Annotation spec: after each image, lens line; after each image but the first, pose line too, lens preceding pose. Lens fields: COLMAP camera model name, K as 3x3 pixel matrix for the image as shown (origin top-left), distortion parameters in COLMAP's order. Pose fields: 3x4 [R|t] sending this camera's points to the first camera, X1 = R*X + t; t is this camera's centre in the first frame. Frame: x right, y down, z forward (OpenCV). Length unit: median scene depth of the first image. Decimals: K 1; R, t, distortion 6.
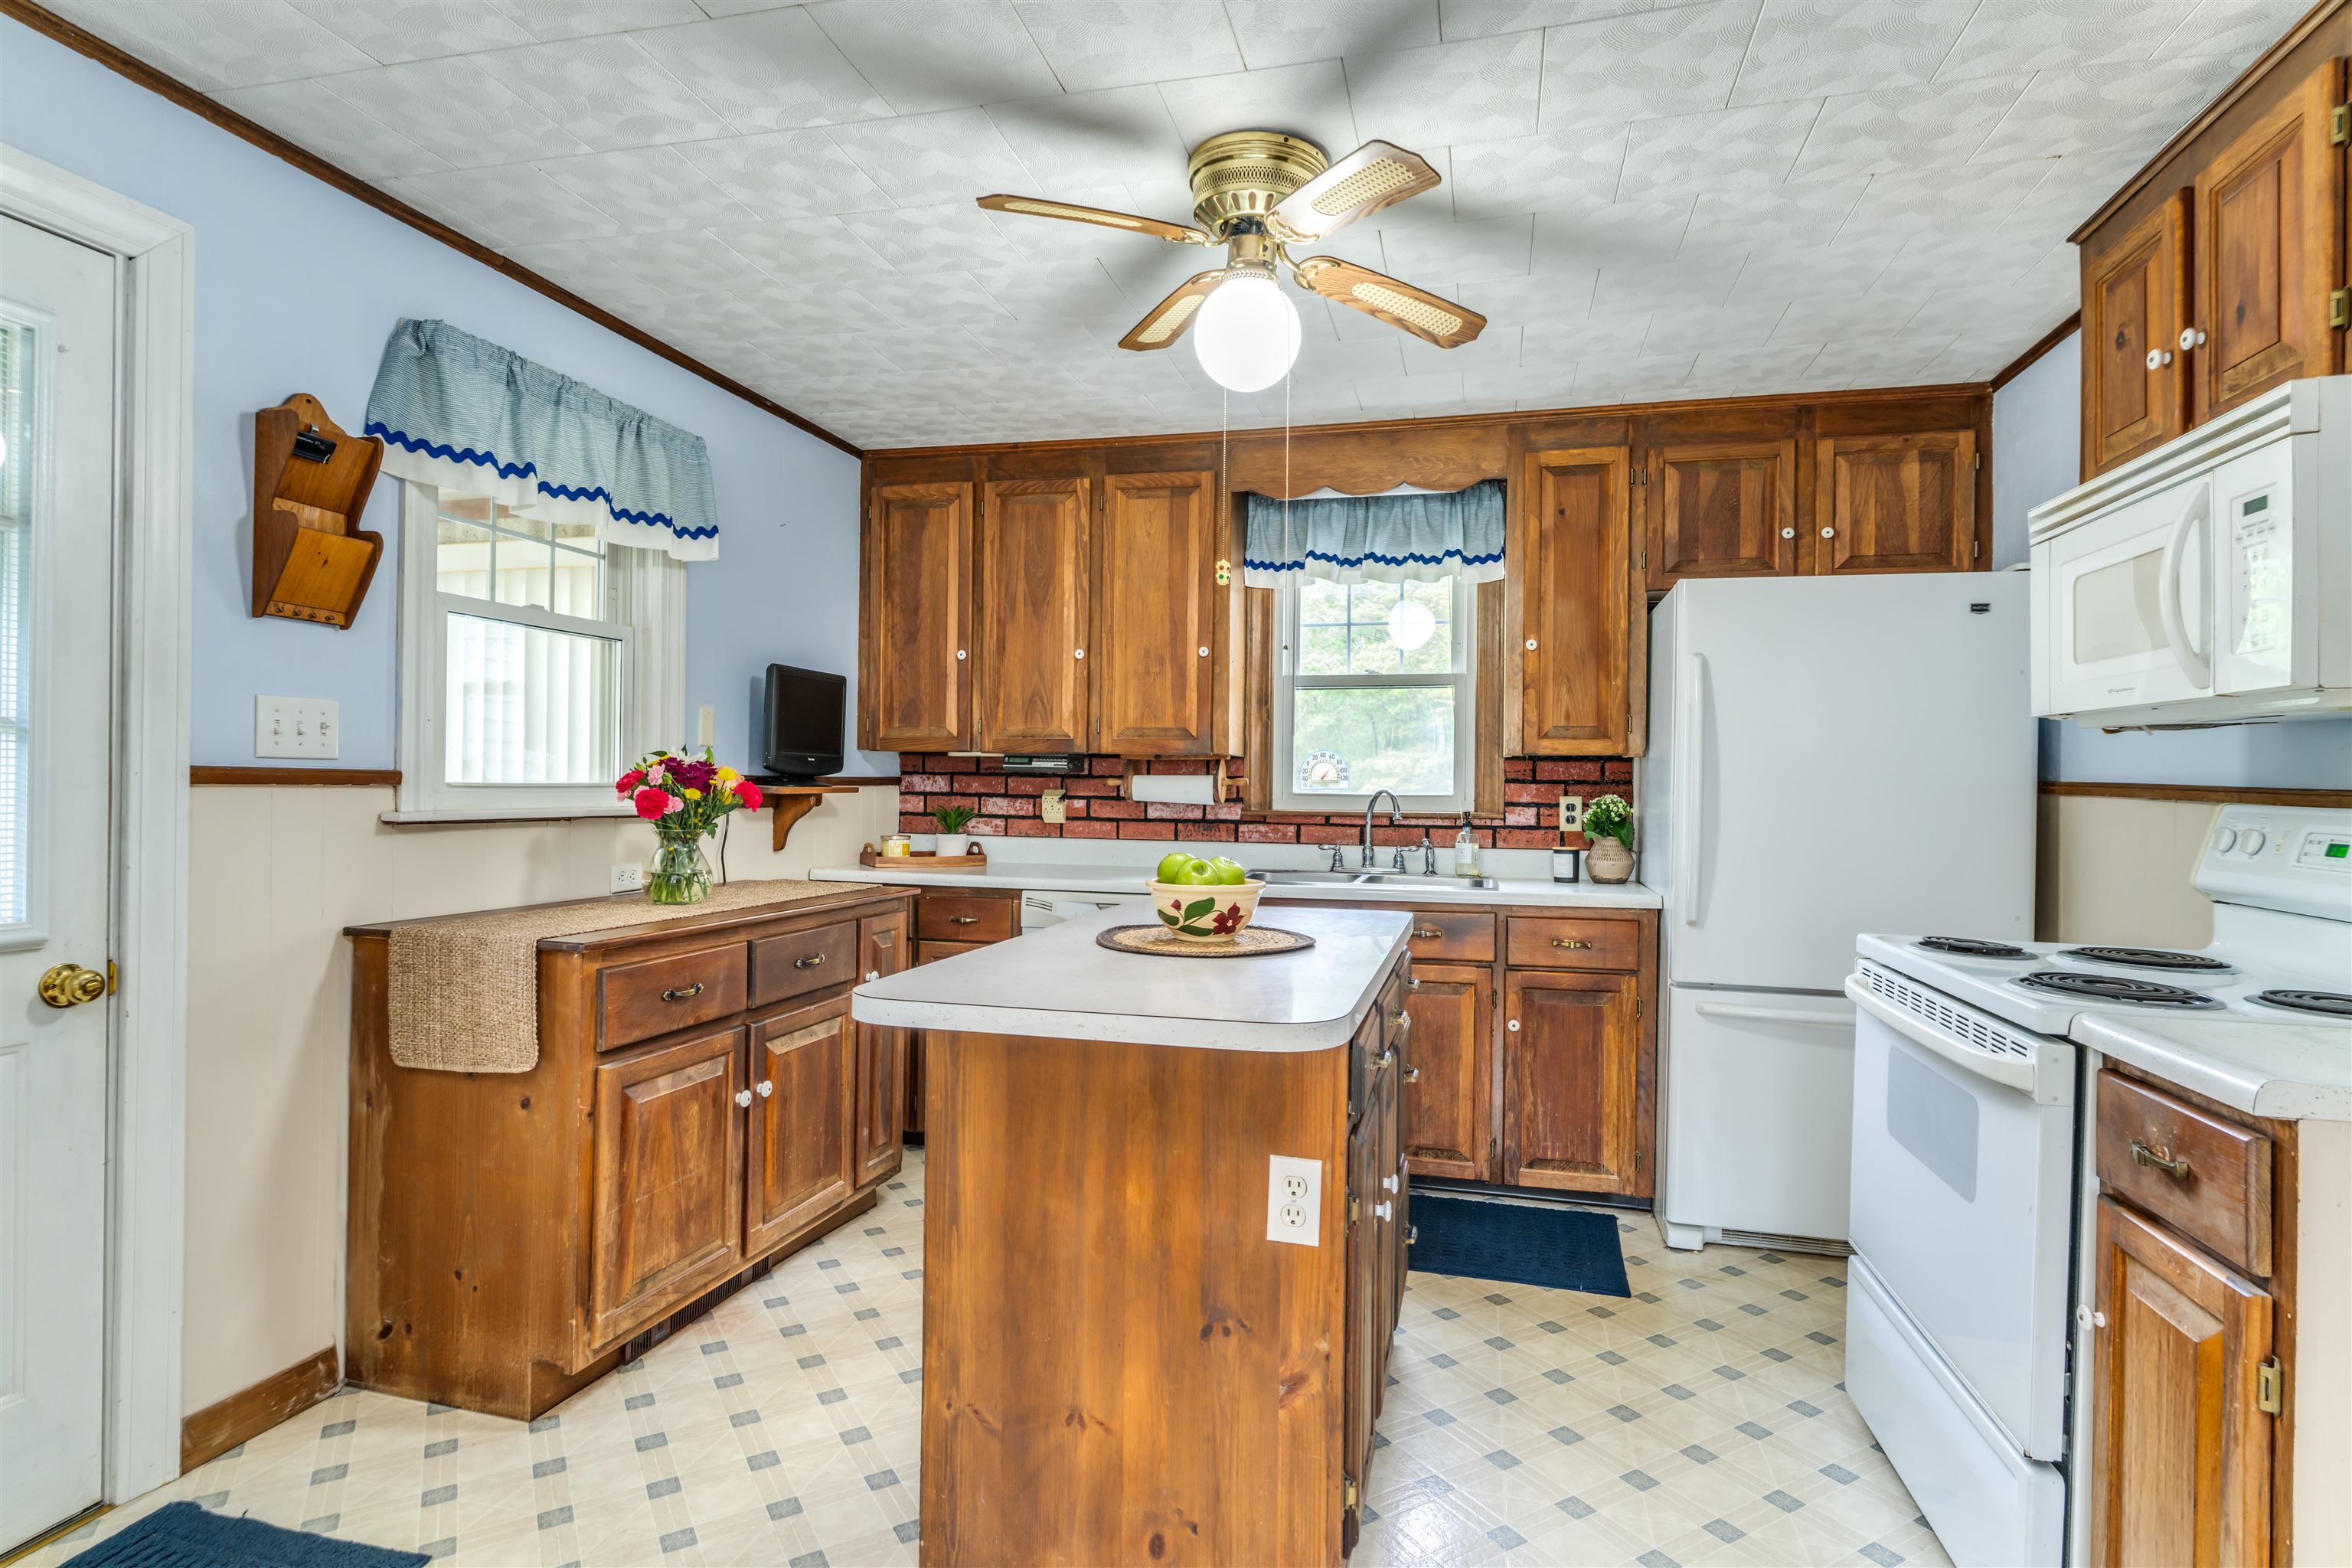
lens RADIAL K [[1204.4, 0, 1178.7], [0, 1204.4, 788.9], [0, 0, 1]] dist [0.003894, 0.001065]
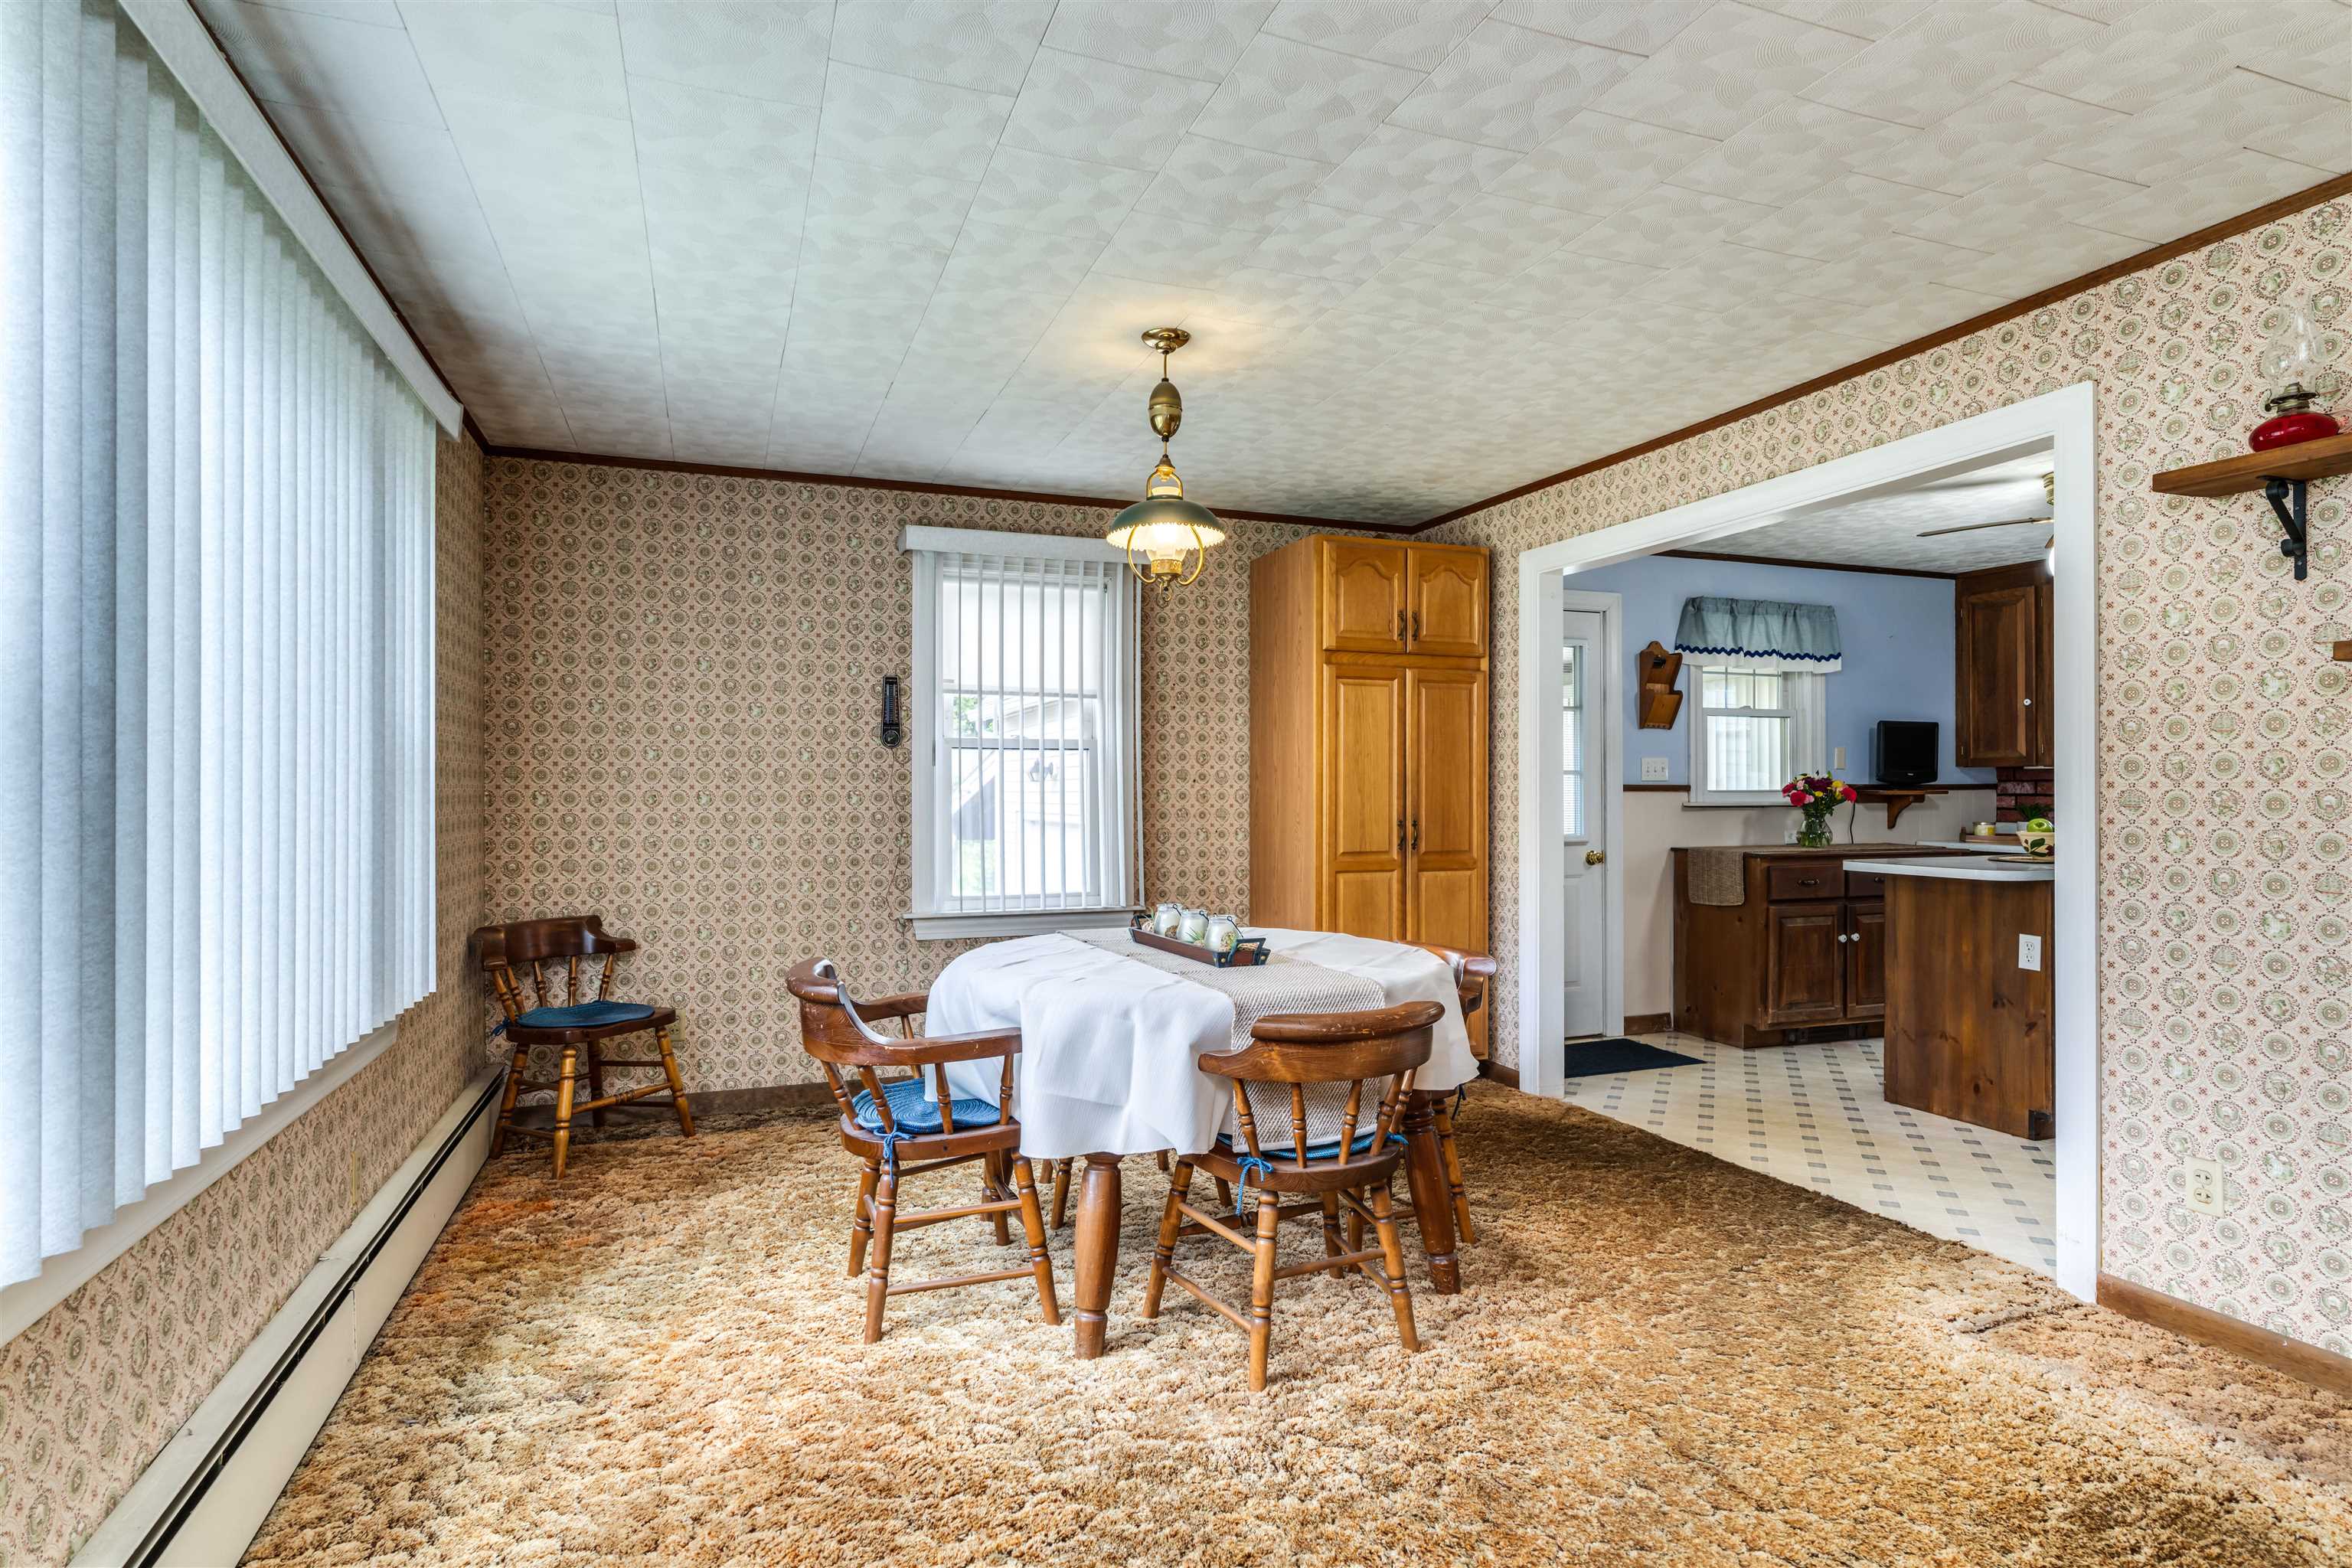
lens RADIAL K [[1204.4, 0, 1166.5], [0, 1204.4, 778.4], [0, 0, 1]] dist [0.003894, 0.001065]
pose [[0.565299, -0.021059, -0.824617, 0.691993], [0.005844, 0.999751, -0.021526, 0.015835], [0.824865, 0.007350, 0.565282, -1.129295]]
